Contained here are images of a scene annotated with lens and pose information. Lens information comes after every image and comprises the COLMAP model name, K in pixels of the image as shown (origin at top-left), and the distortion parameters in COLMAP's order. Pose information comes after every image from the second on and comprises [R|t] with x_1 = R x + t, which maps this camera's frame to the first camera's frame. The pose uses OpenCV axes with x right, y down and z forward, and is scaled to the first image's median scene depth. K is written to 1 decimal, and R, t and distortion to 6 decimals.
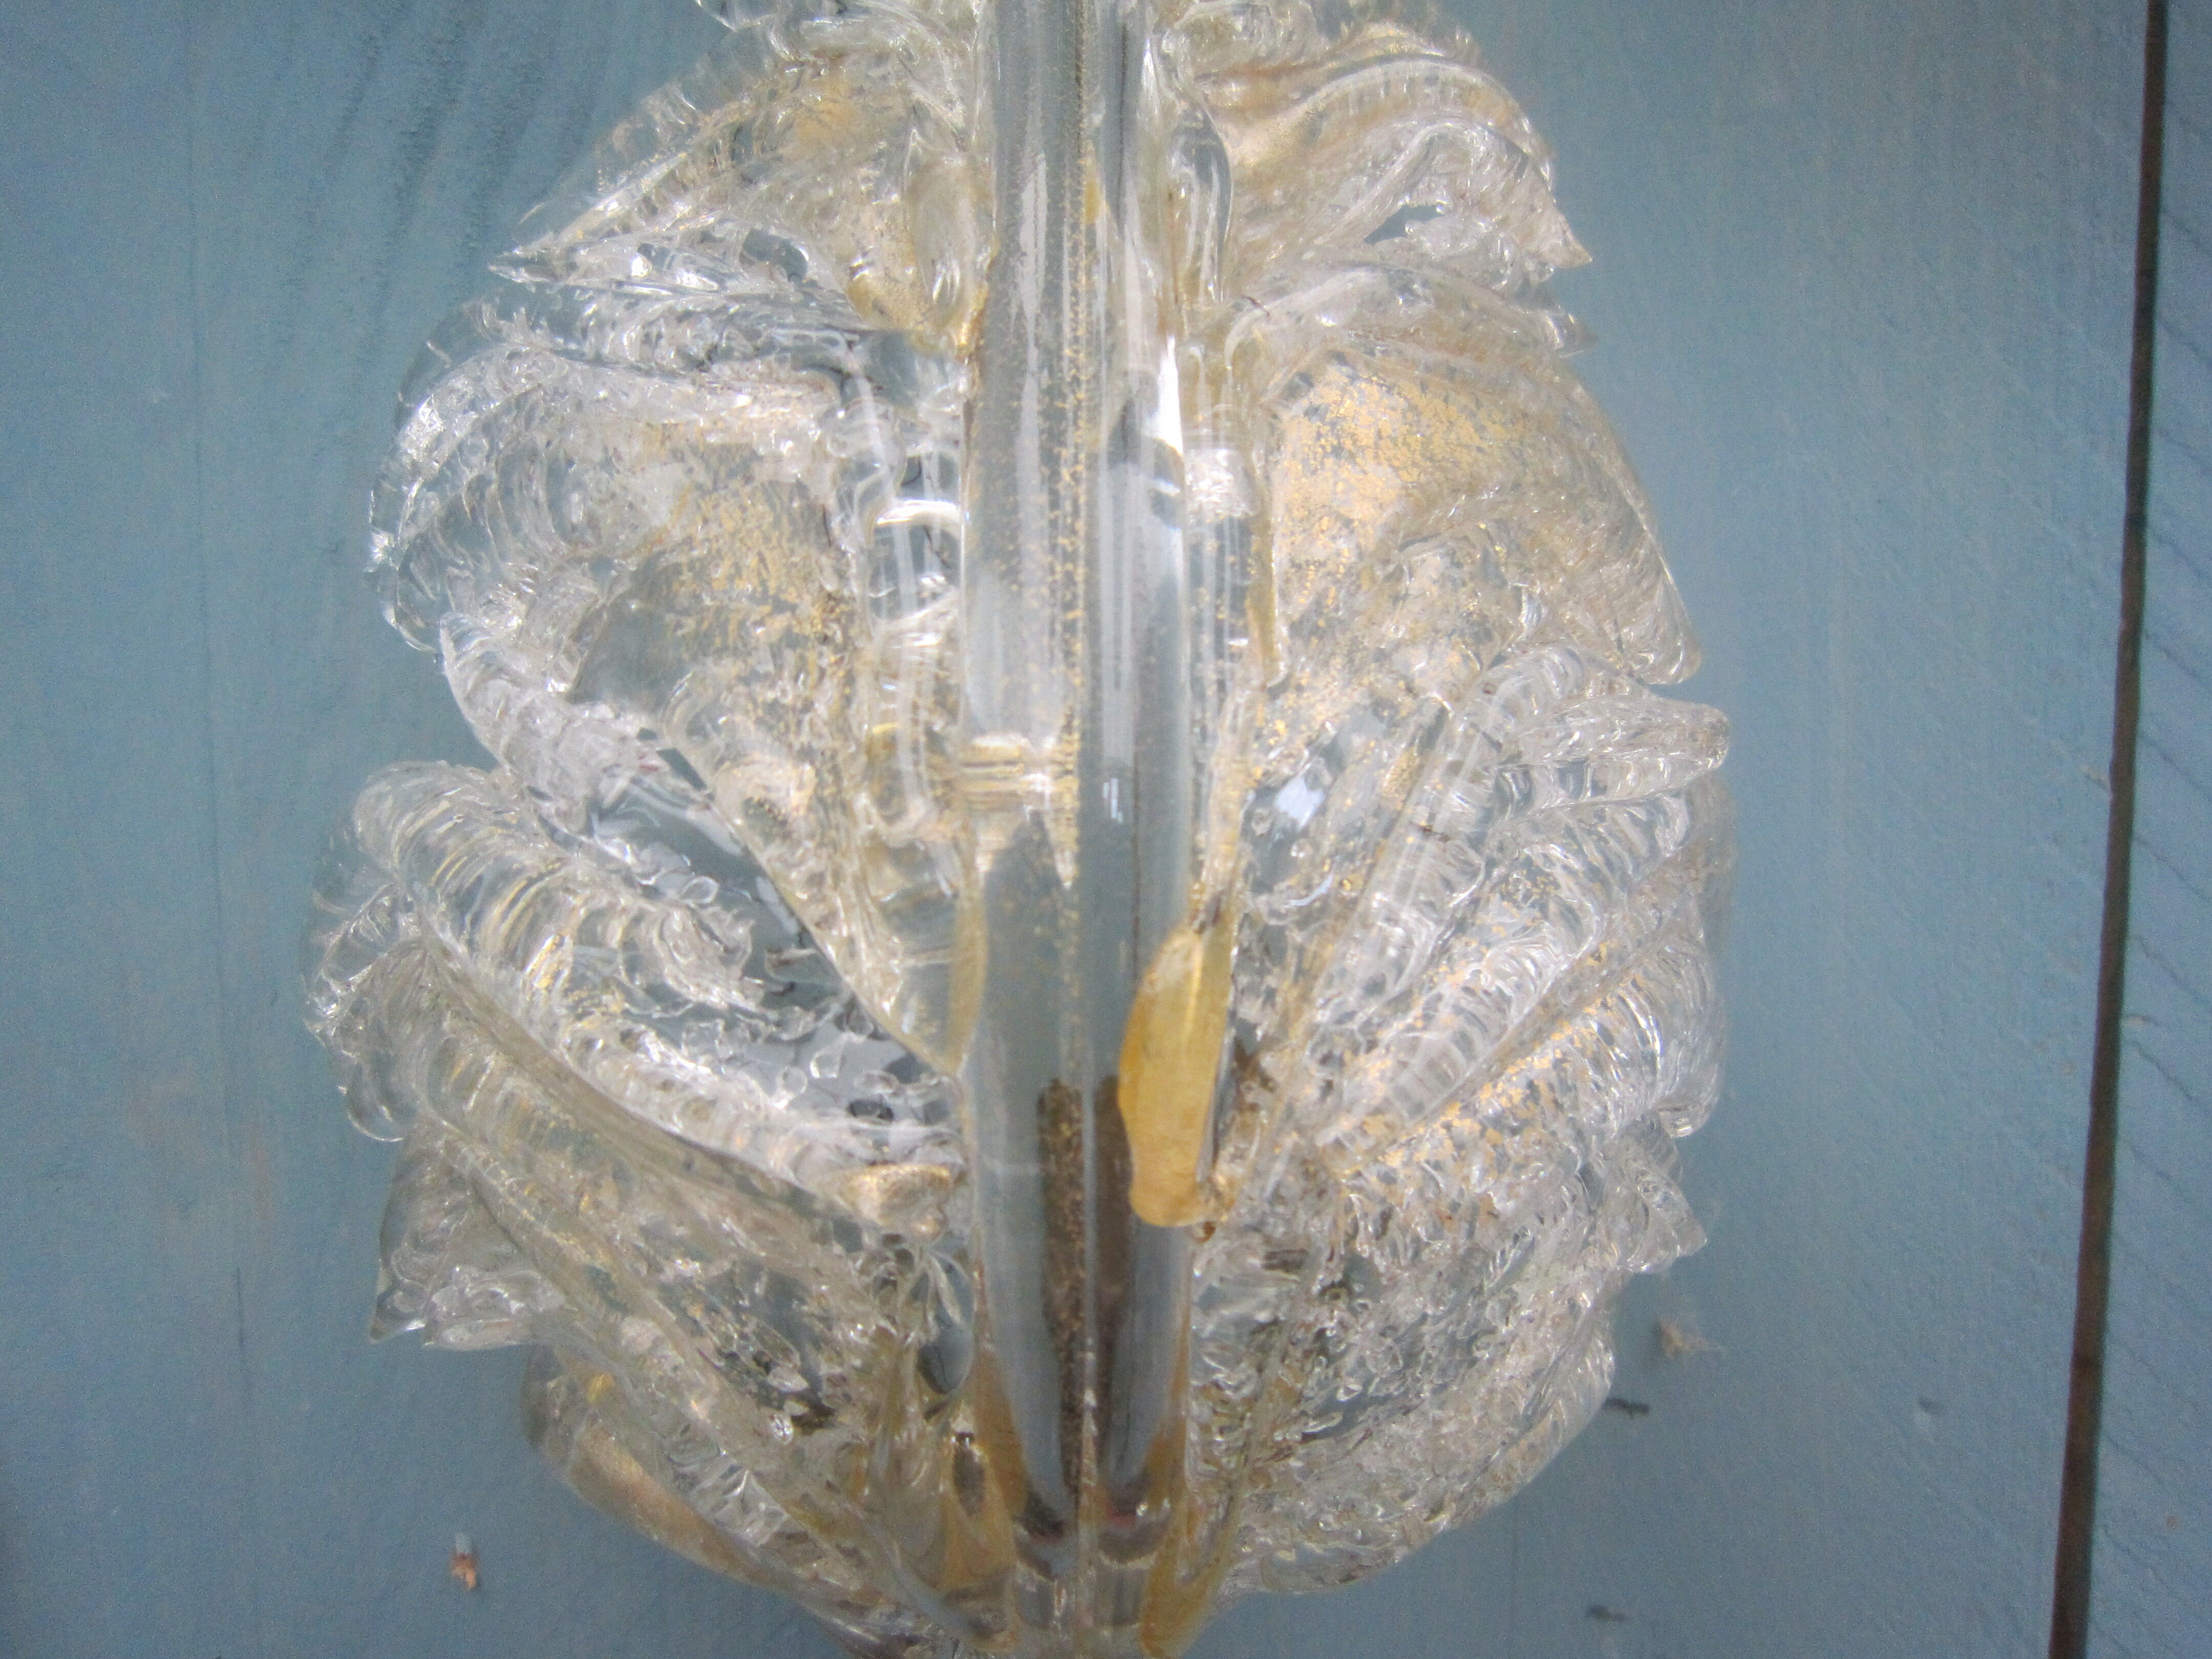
lens RADIAL K [[1582.0, 0, 1106.0], [0, 1582.0, 829.5], [0, 0, 1]] dist [-0.033686, 0.016776]
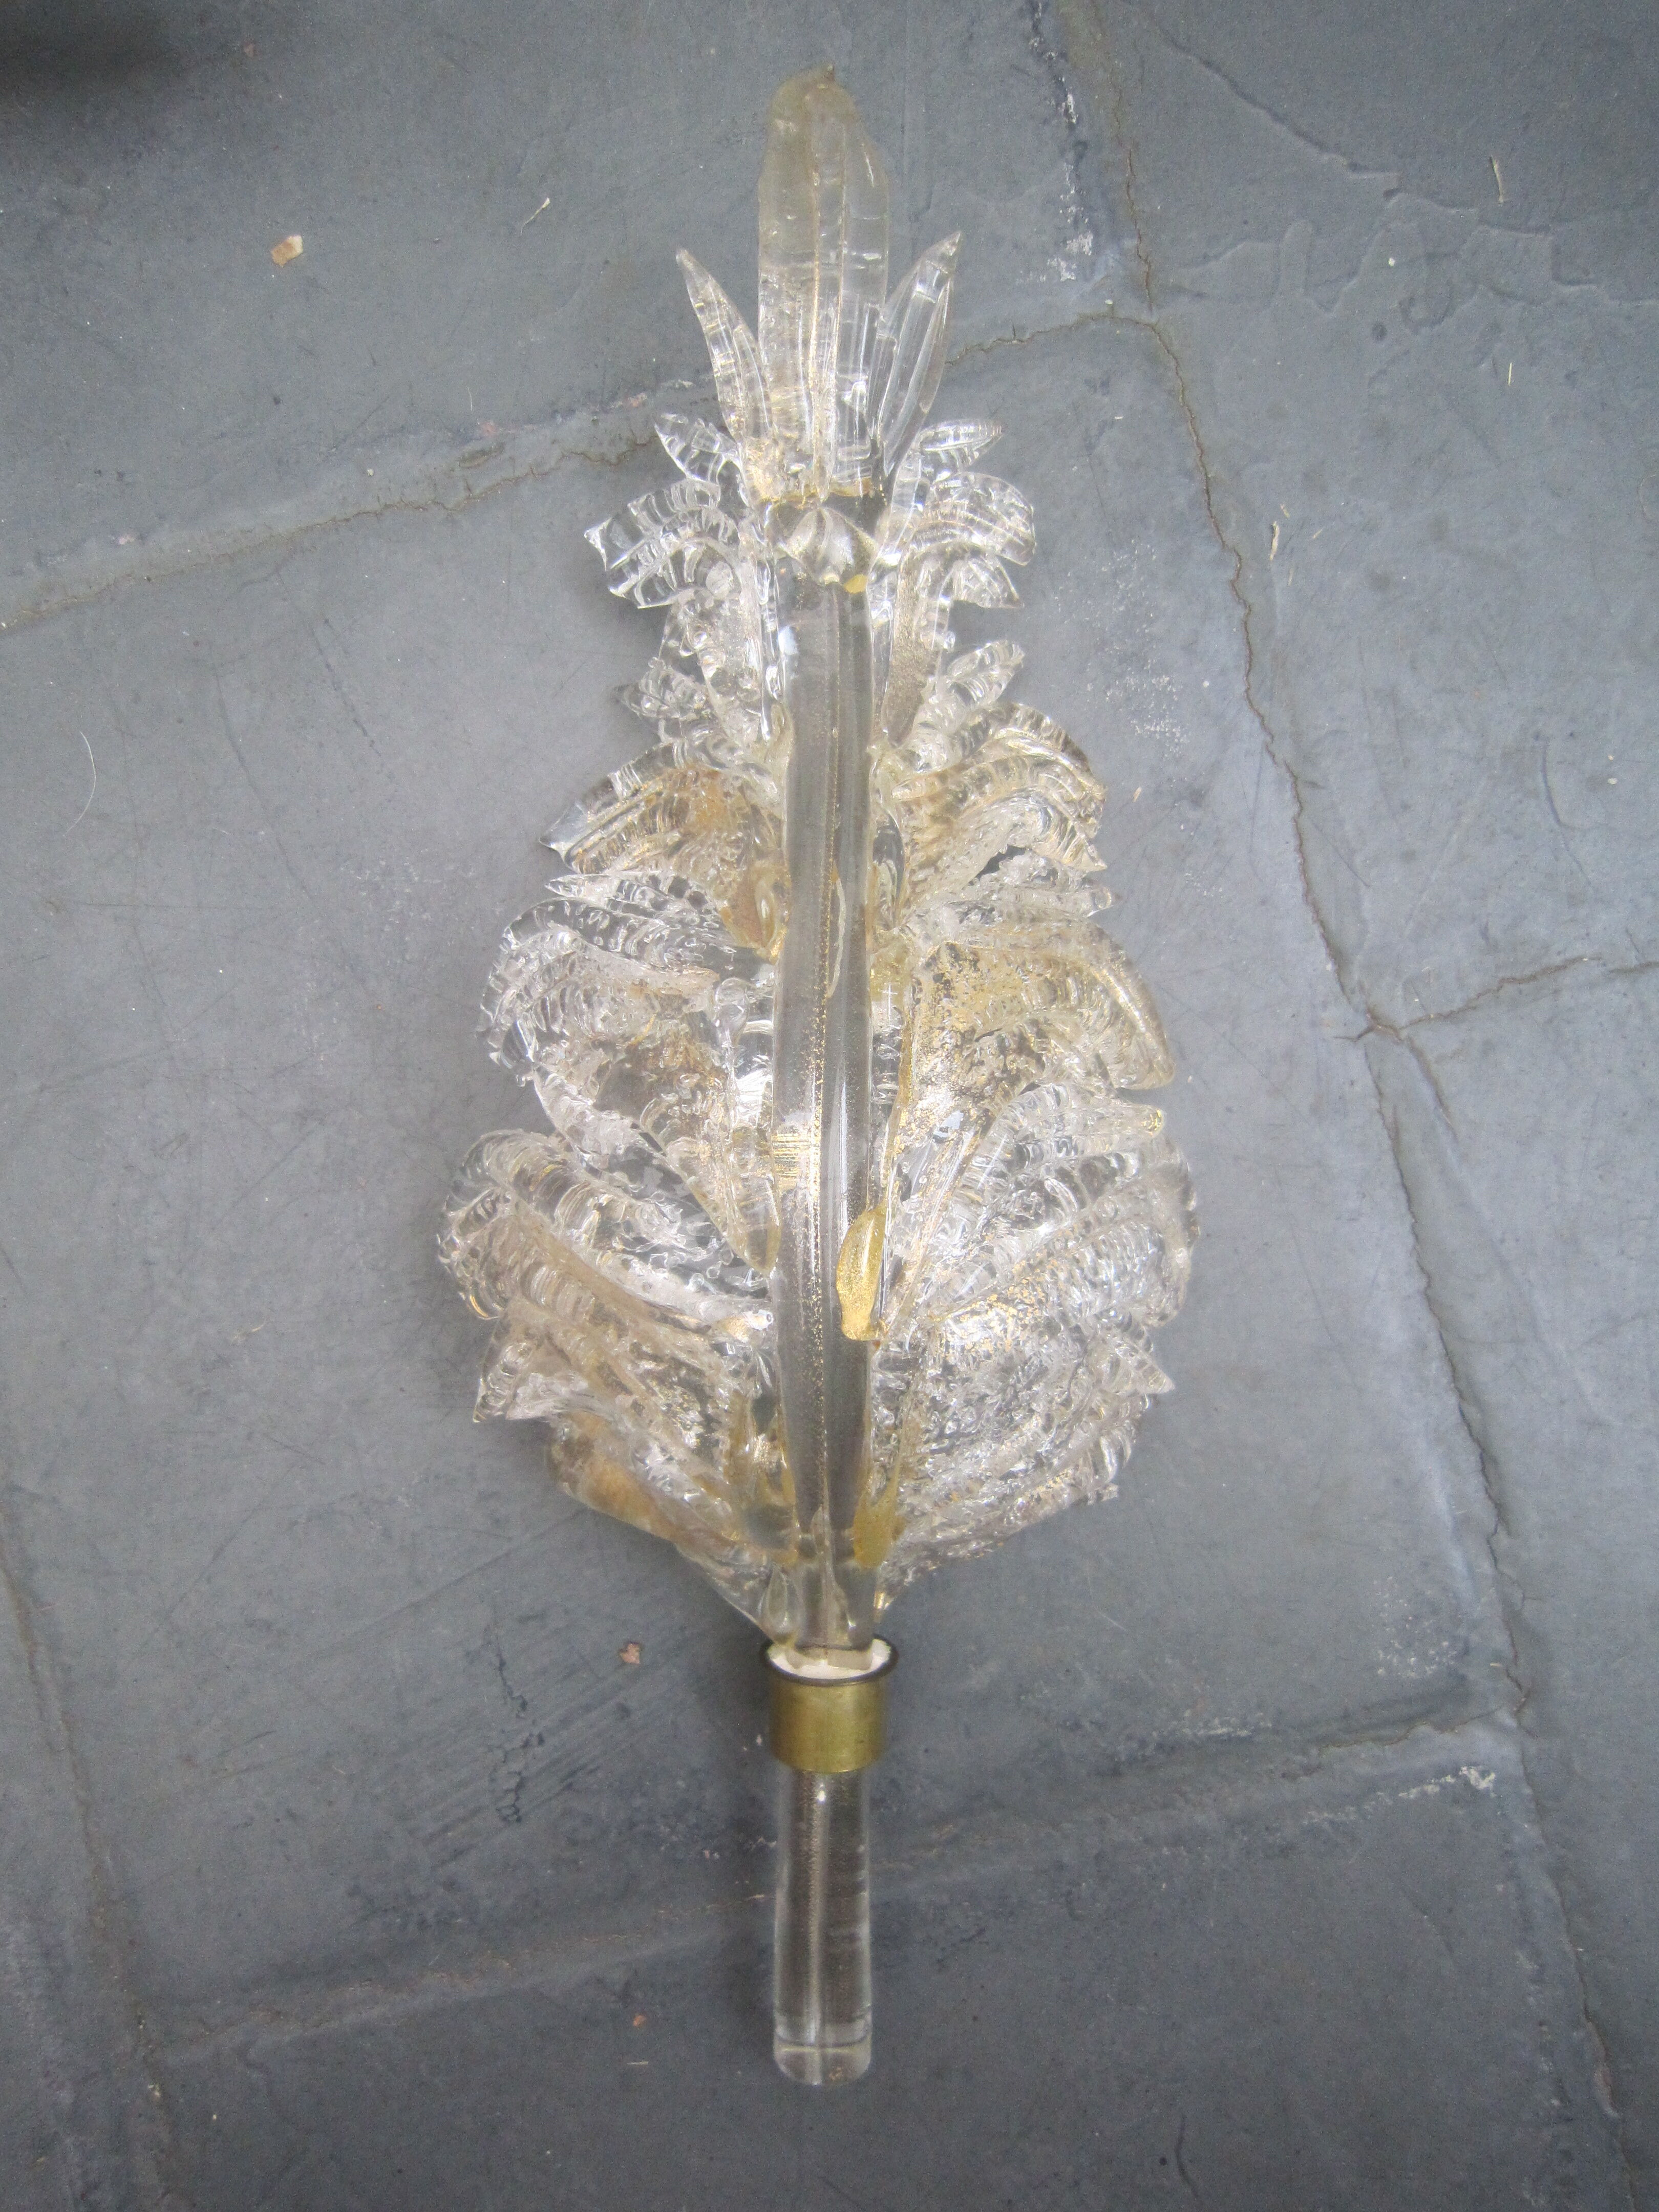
lens RADIAL K [[1582.0, 0, 829.5], [0, 1582.0, 1106.0], [0, 0, 1]] dist [-0.033686, 0.016776]
pose [[0.997638, 0.004530, -0.068545, 0.137393], [-0.005243, 0.999934, -0.010228, -0.064824], [0.068494, 0.010564, 0.997596, -1.200302]]
